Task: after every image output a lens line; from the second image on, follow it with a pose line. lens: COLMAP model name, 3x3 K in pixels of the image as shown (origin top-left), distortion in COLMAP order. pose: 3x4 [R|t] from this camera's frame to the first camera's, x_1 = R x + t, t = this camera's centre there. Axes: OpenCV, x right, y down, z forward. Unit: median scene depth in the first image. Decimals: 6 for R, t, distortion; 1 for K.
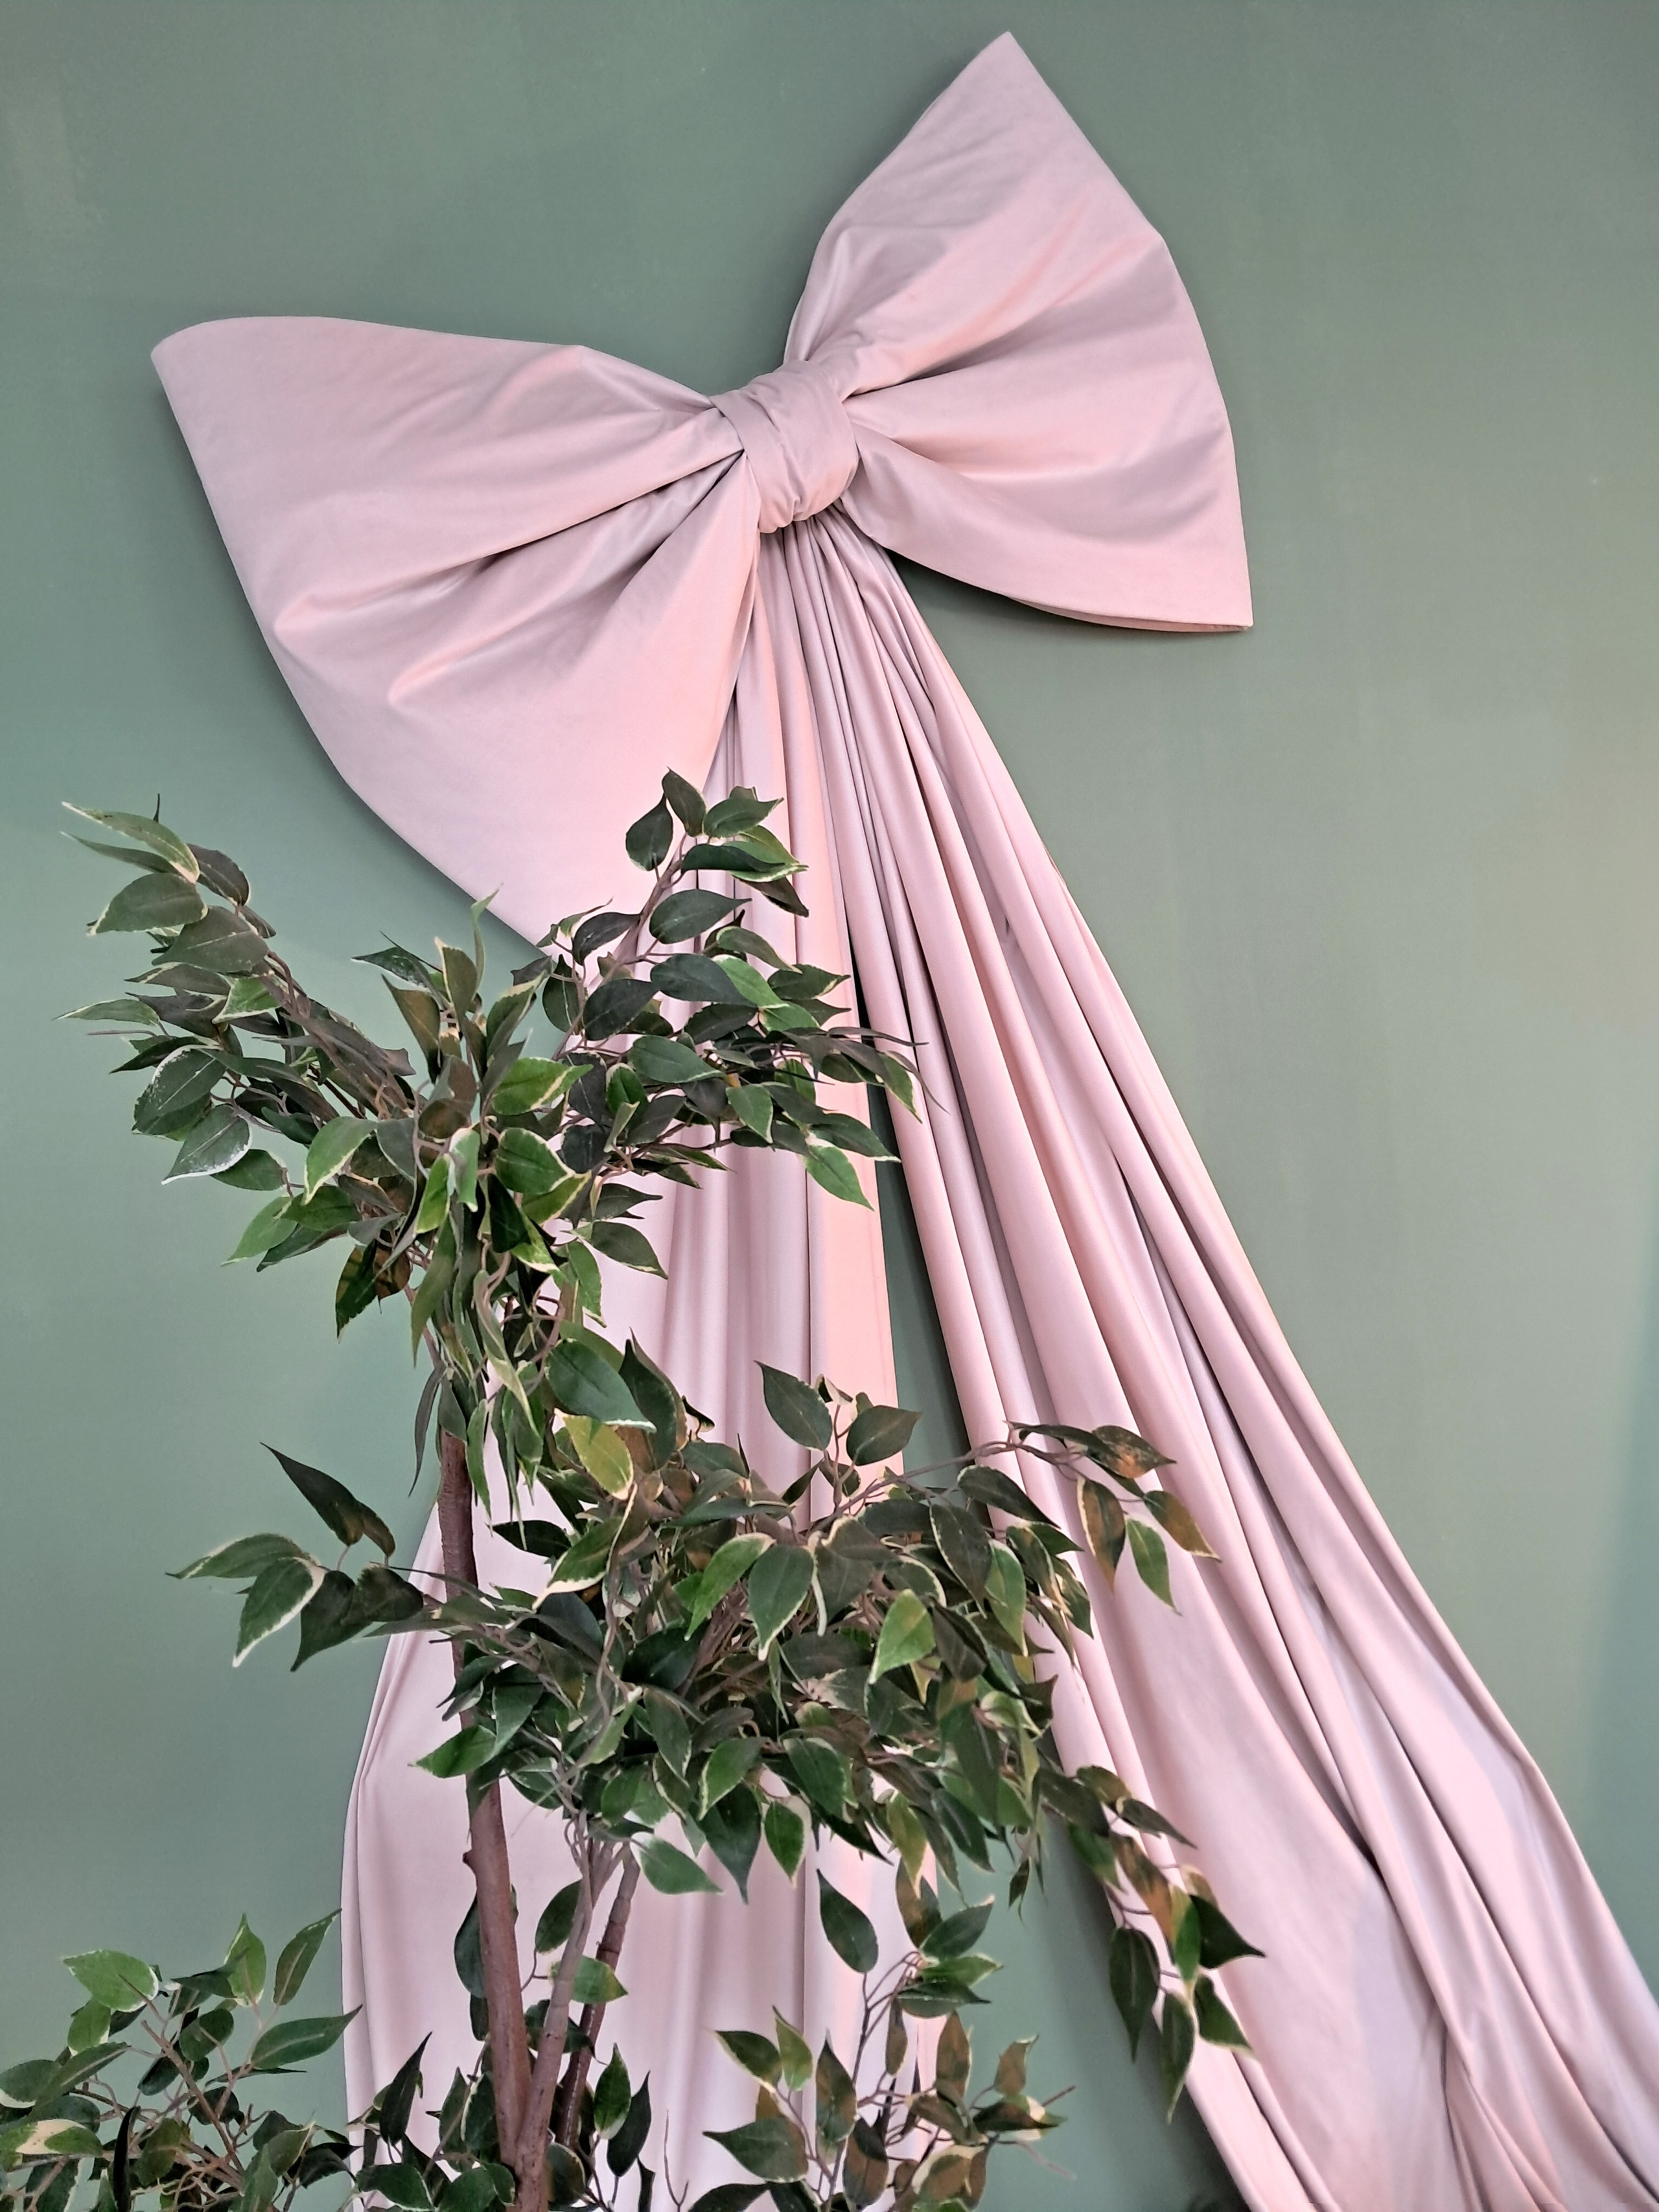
lens RADIAL K [[1751.0, 0, 829.9], [0, 1751.0, 1082.7], [0, 0, 1]] dist [0.024423, -0.030307]
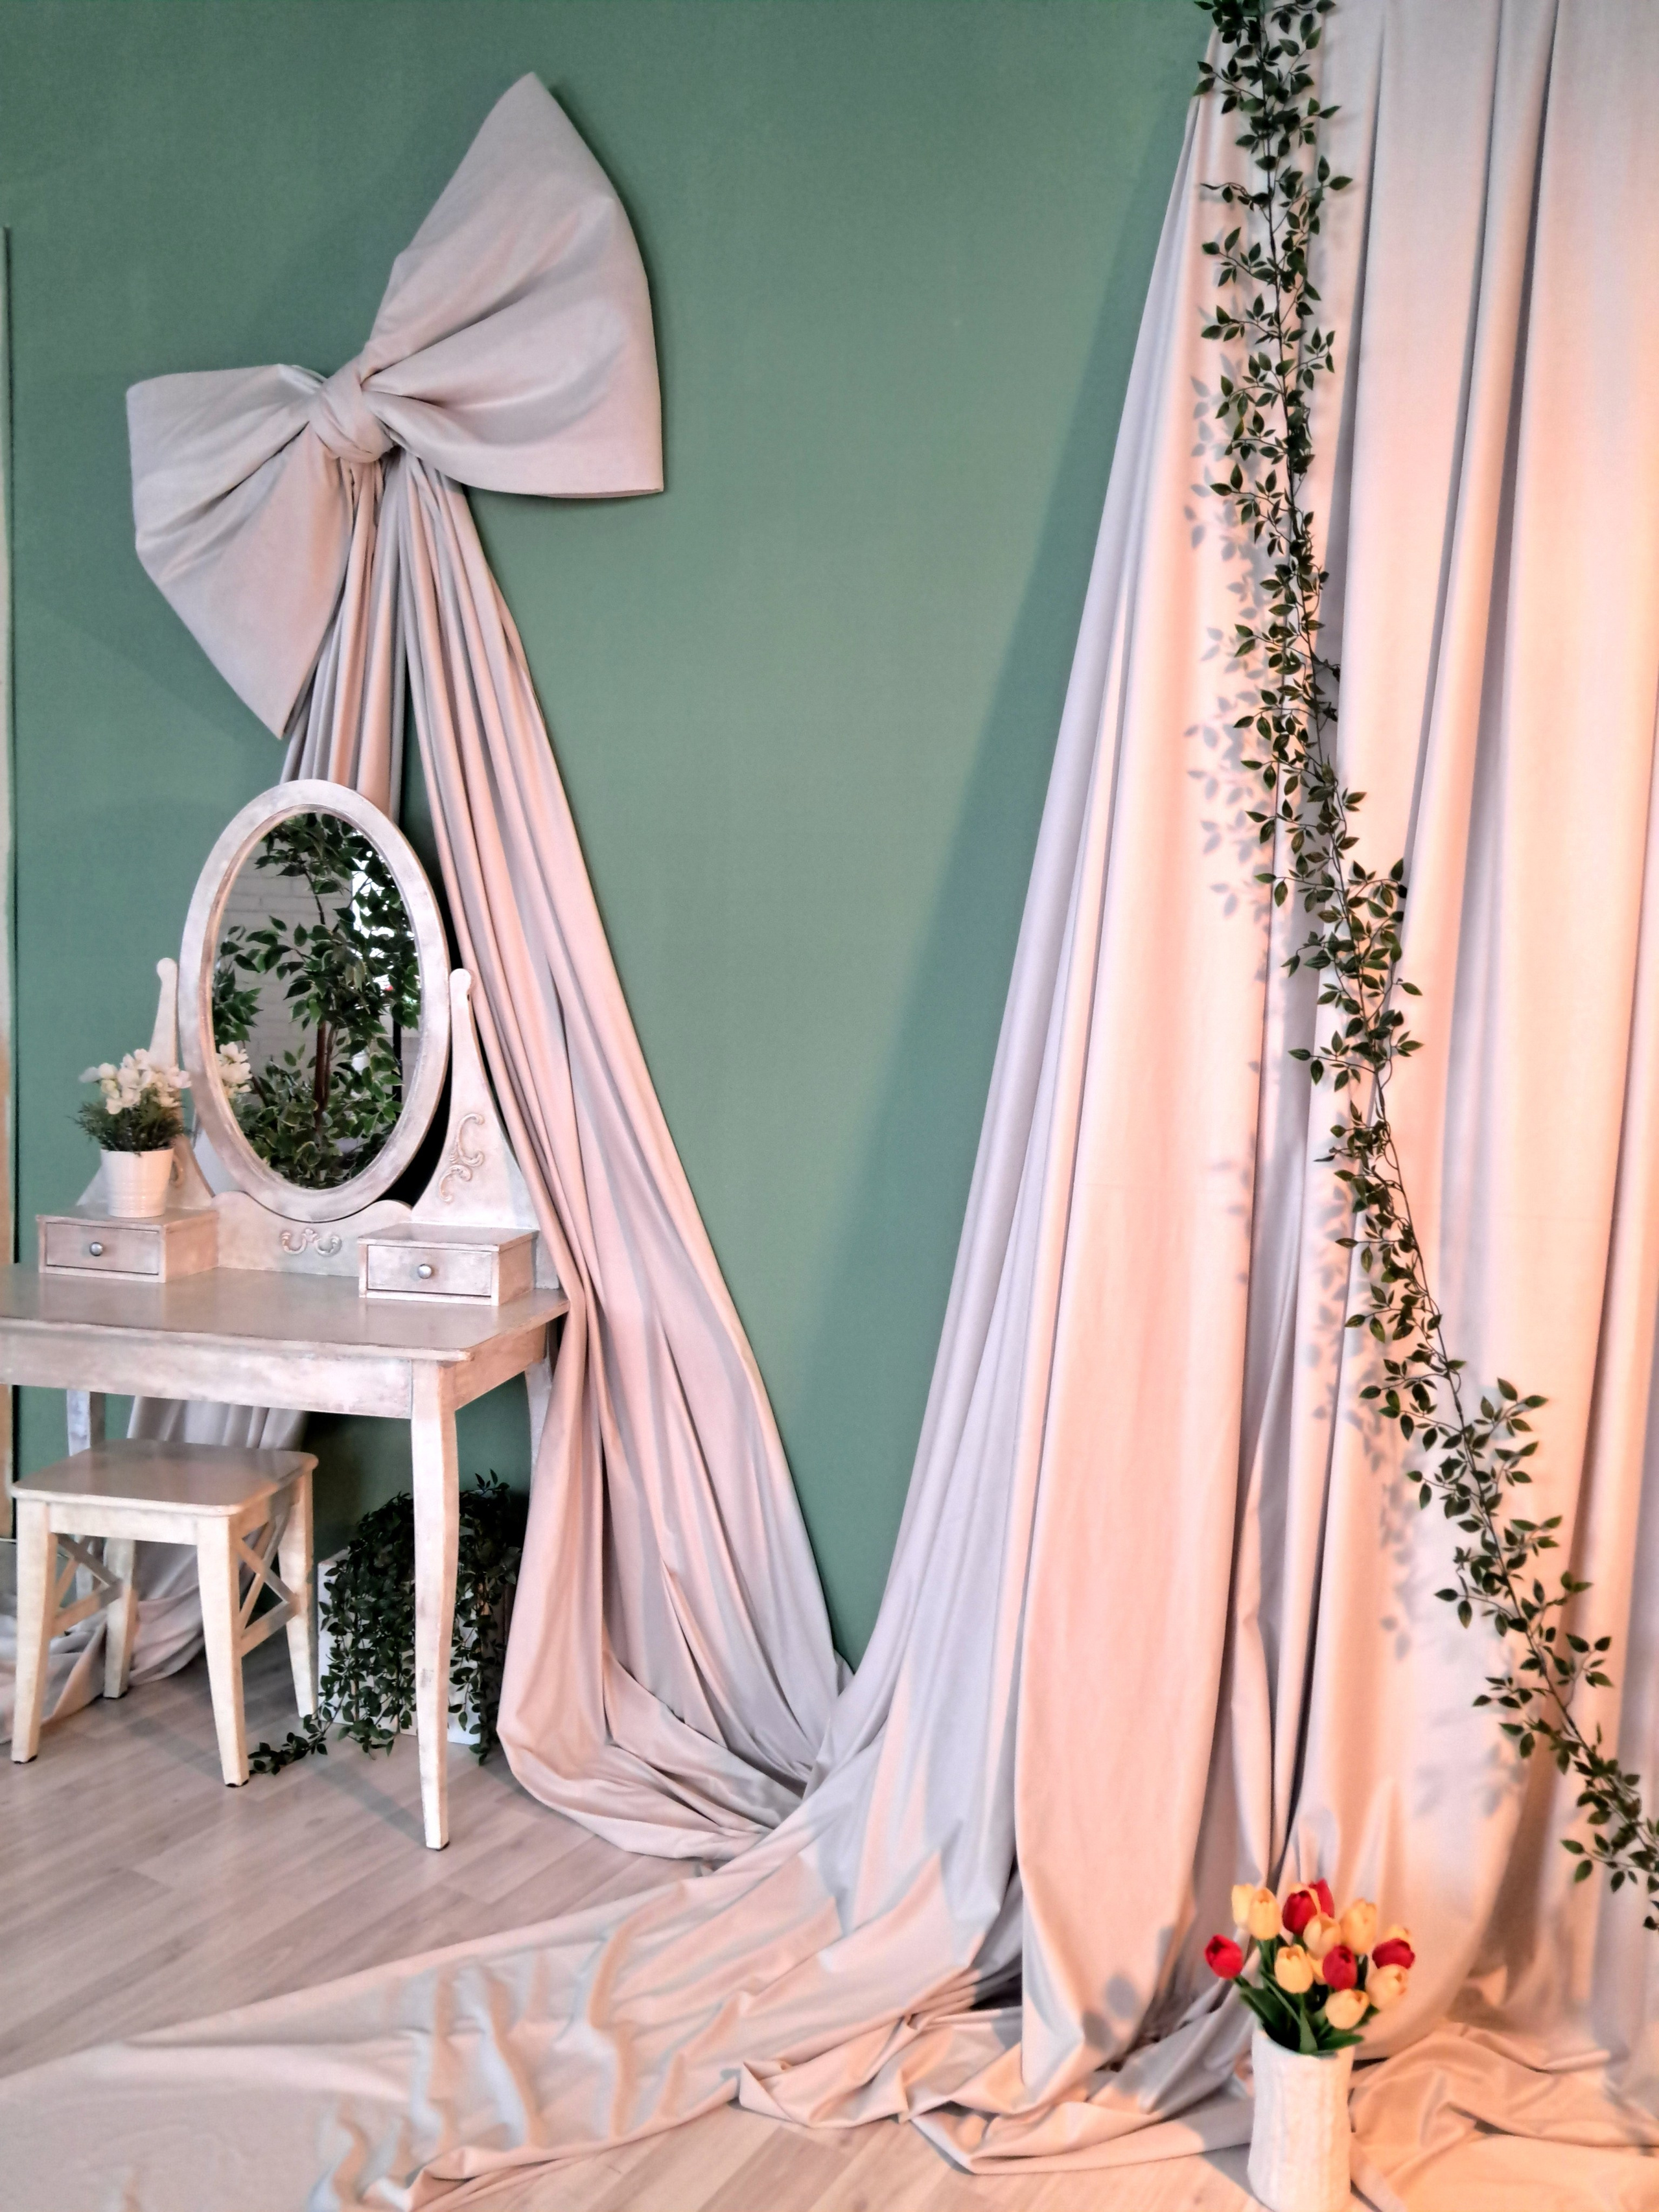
lens RADIAL K [[1751.0, 0, 838.2], [0, 1751.0, 1100.5], [0, 0, 1]] dist [0.024423, -0.030307]
pose [[0.678103, 0.173883, -0.714102, 1.566431], [-0.083152, 0.983523, 0.160526, -0.032335], [0.730248, -0.049474, 0.681388, 0.190046]]
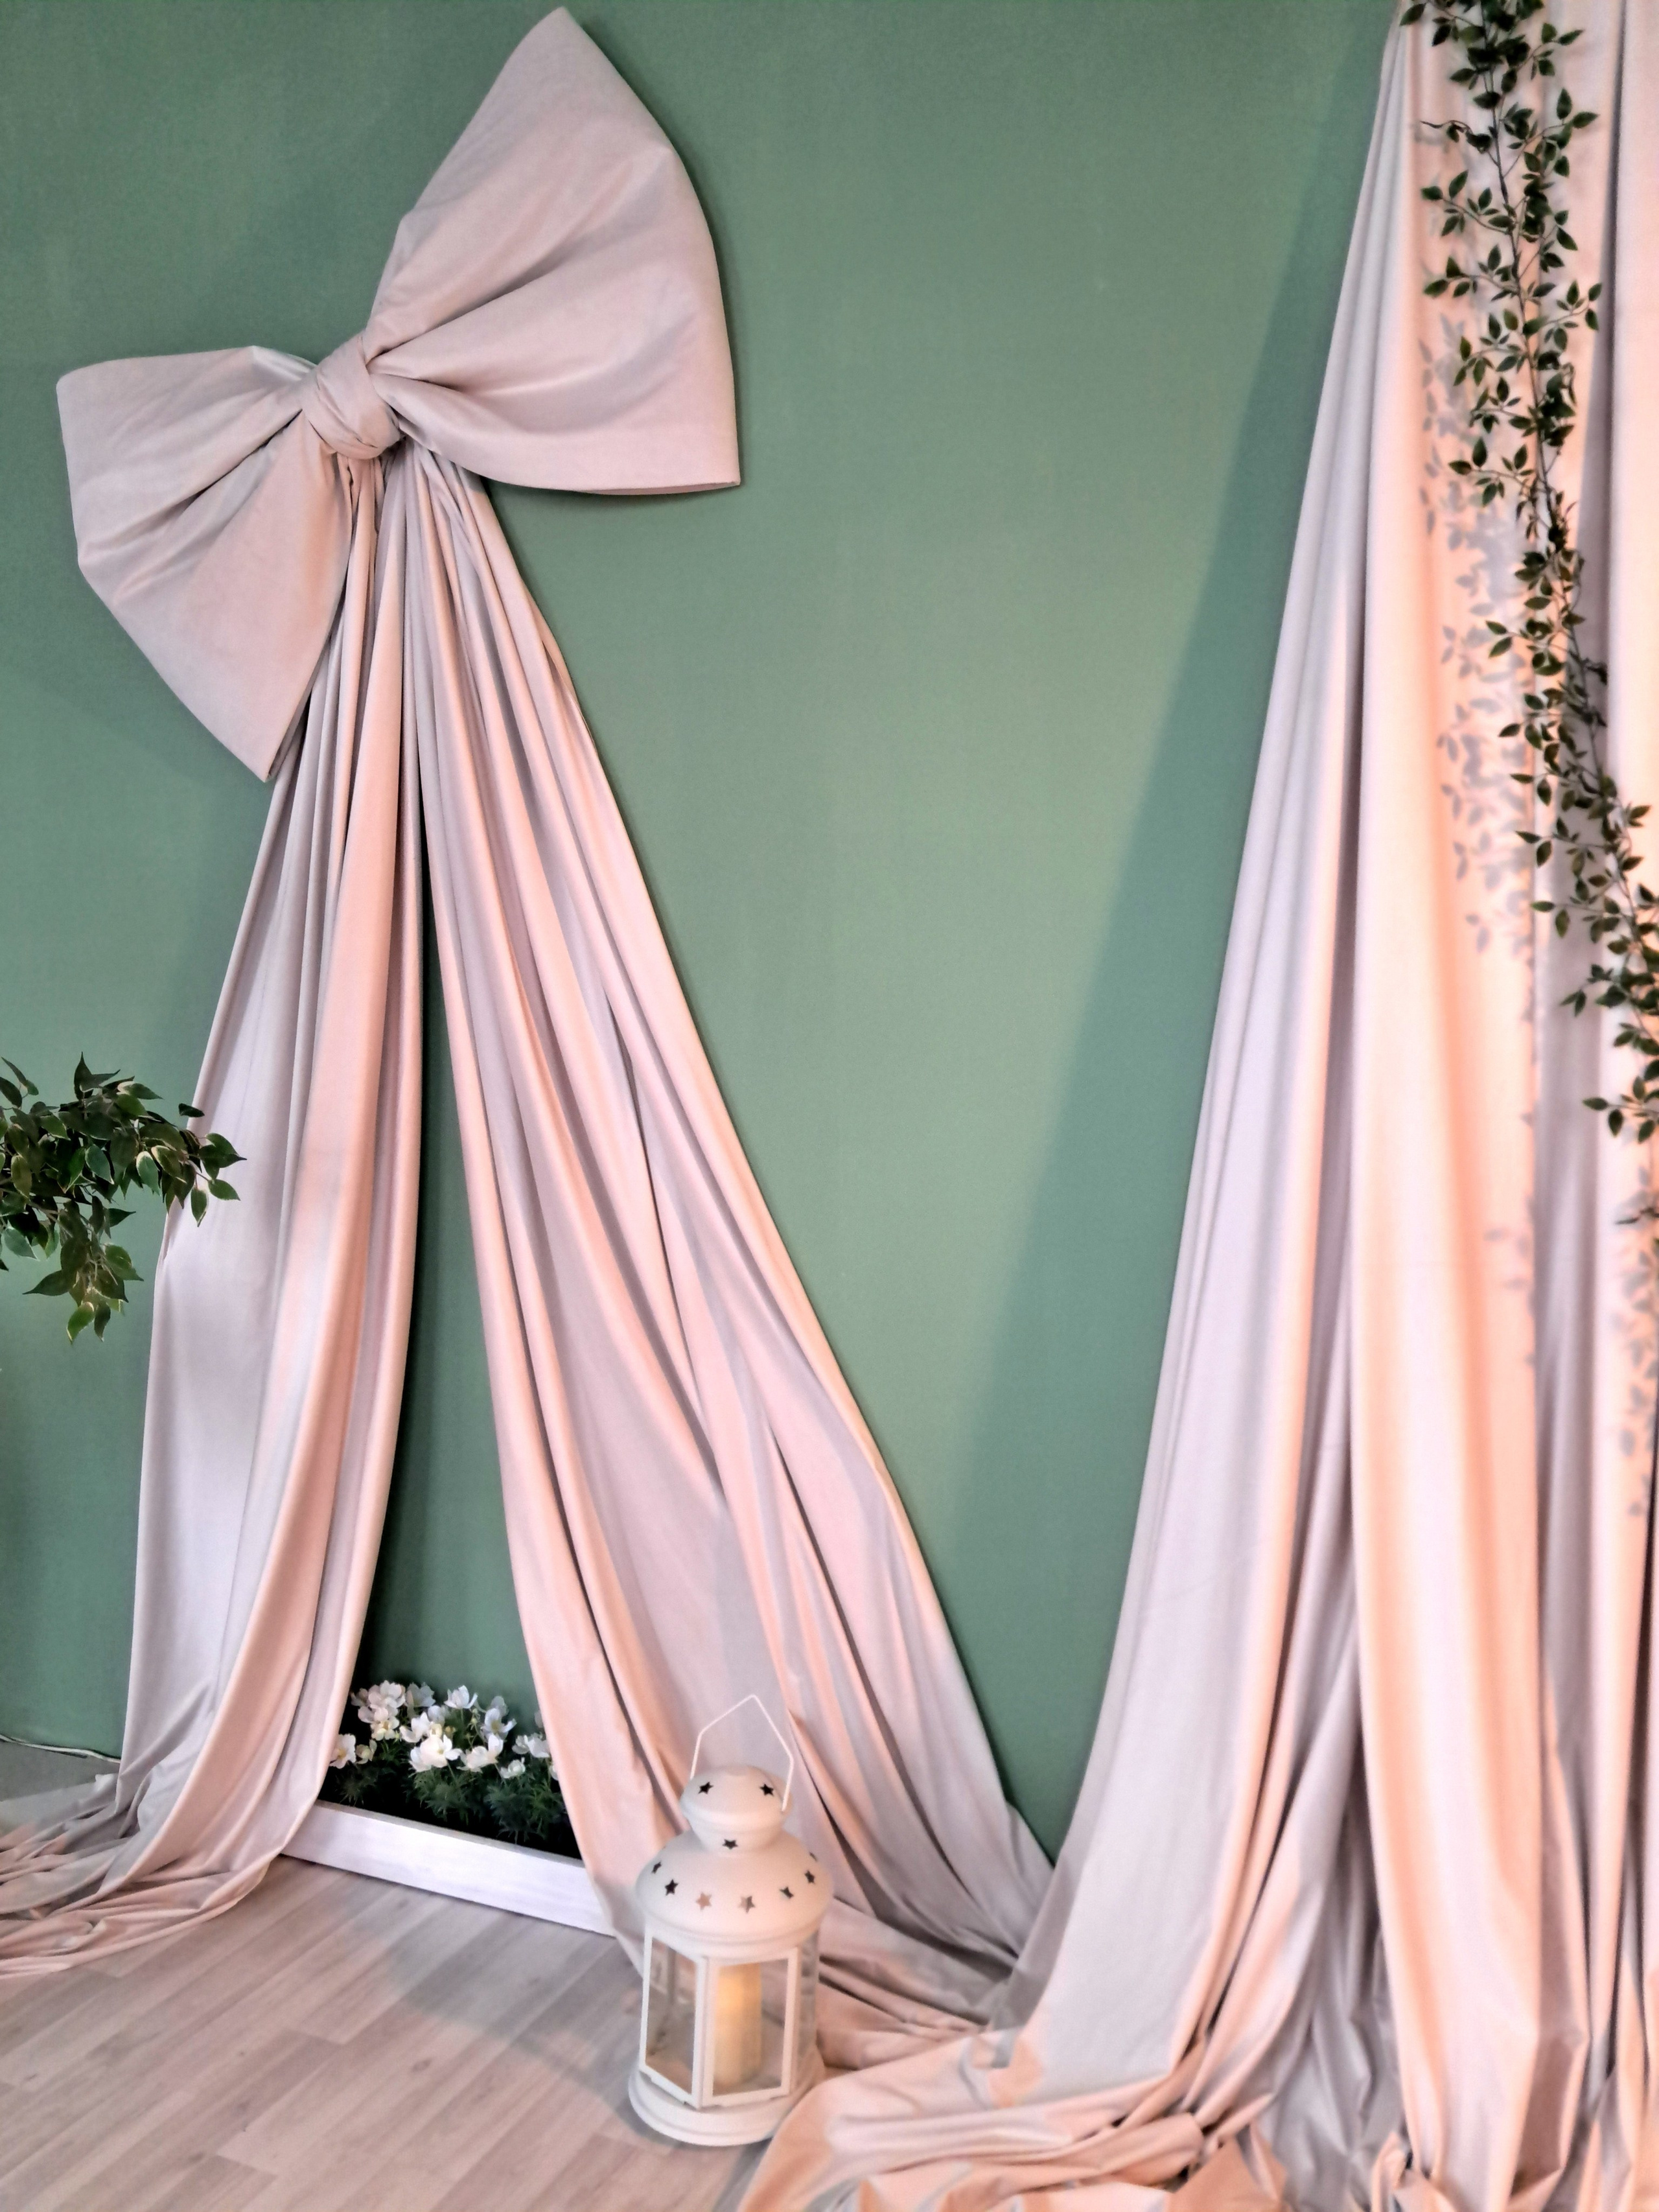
lens RADIAL K [[1751.0, 0, 830.8], [0, 1751.0, 1136.3], [0, 0, 1]] dist [0.024423, -0.030307]
pose [[0.759450, 0.138771, -0.635593, 1.248617], [-0.055784, 0.987277, 0.148902, -0.009894], [0.648170, -0.077628, 0.757529, 0.140649]]
